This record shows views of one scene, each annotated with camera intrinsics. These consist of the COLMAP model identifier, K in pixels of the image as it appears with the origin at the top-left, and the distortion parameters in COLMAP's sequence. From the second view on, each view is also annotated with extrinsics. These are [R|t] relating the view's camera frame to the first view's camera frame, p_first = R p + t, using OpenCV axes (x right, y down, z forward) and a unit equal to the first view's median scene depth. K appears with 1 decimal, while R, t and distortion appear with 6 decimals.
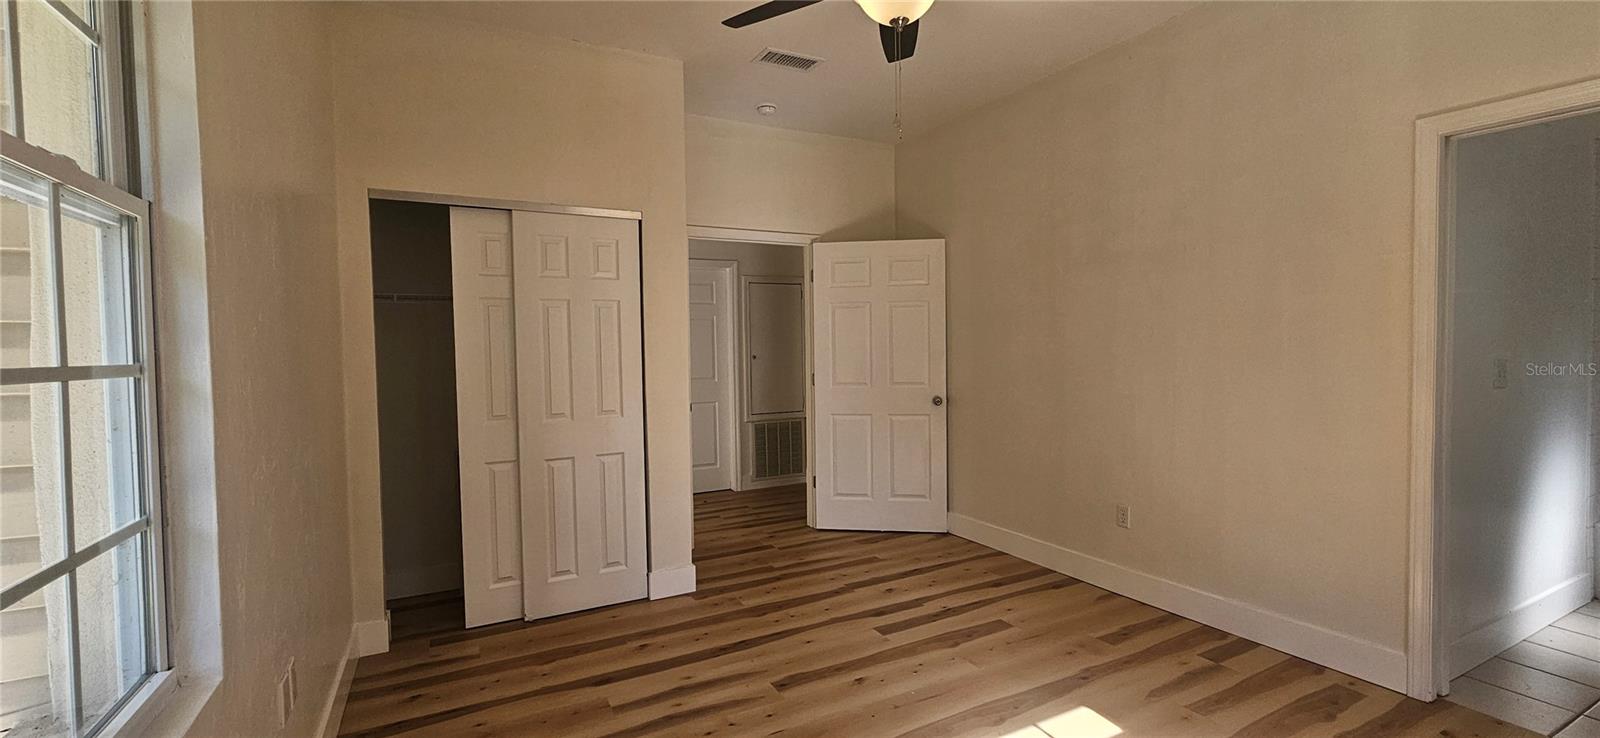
lens RADIAL K [[665.9, 0, 803.8], [0, 665.9, 362.9], [0, 0, 1]] dist [-0.001066, 0.001625]
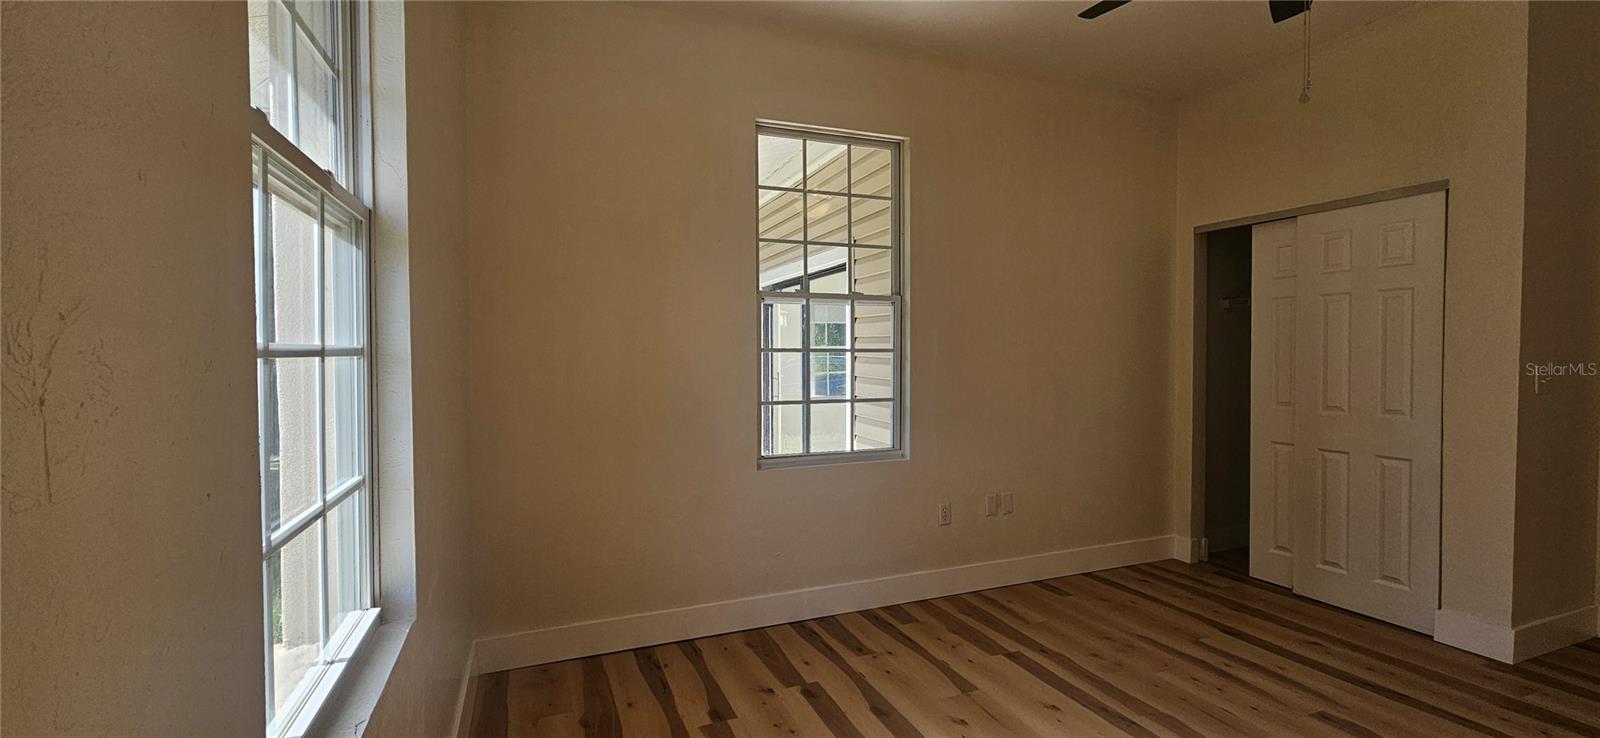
lens RADIAL K [[665.9, 0, 808.9], [0, 665.9, 371.0], [0, 0, 1]] dist [-0.001066, 0.001625]
pose [[-0.093326, 0.041258, -0.994780, 0.757869], [-0.016502, 0.998940, 0.042979, -0.009000], [0.995499, 0.020427, -0.092546, 0.316536]]
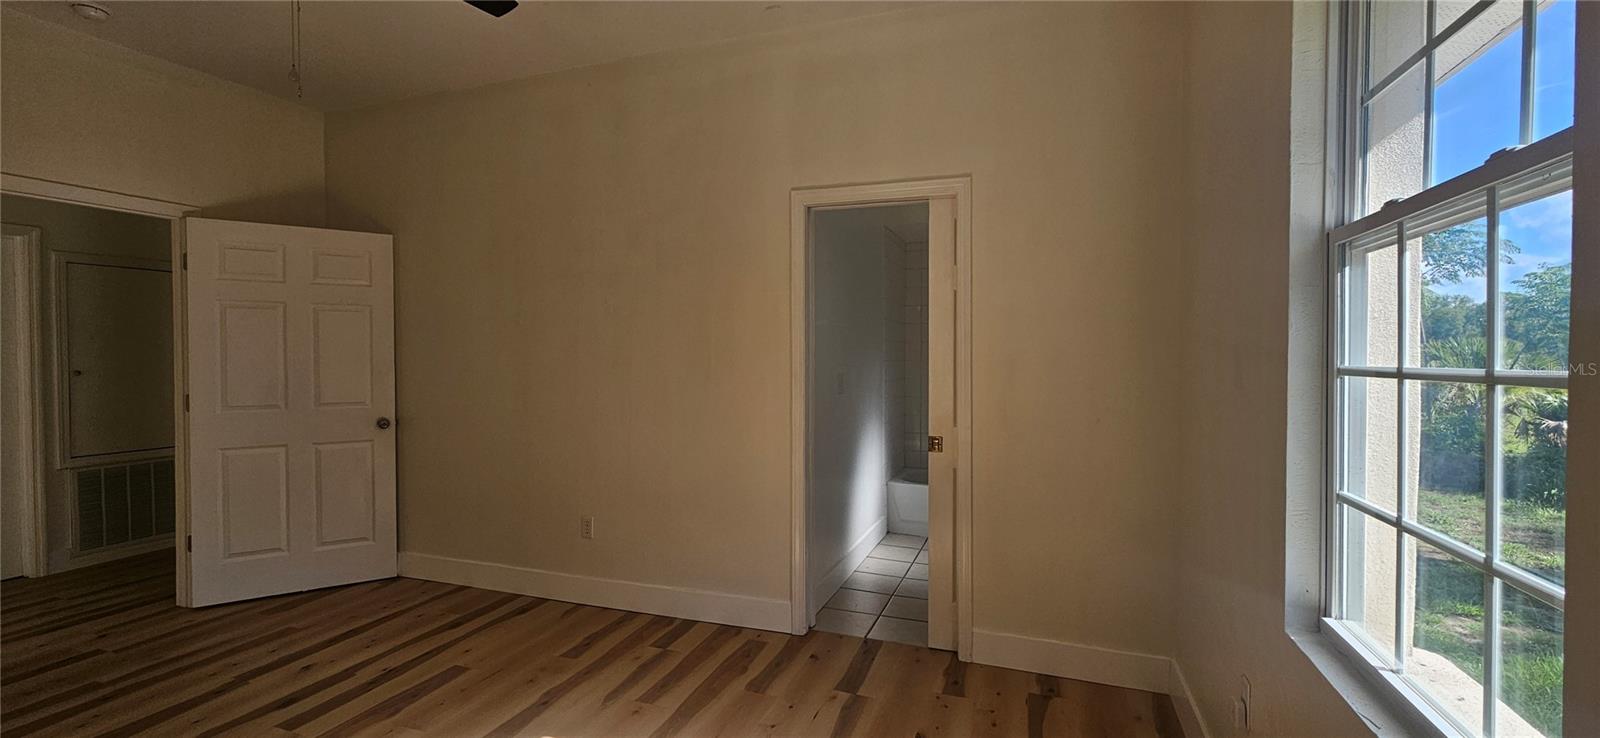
lens RADIAL K [[665.9, 0, 798.5], [0, 665.9, 355.8], [0, 0, 1]] dist [-0.001066, 0.001625]
pose [[0.744001, 0.012673, 0.668058, 0.035534], [0.007611, 0.999595, -0.027438, -0.002703], [-0.668135, 0.025499, 0.743603, 0.014856]]
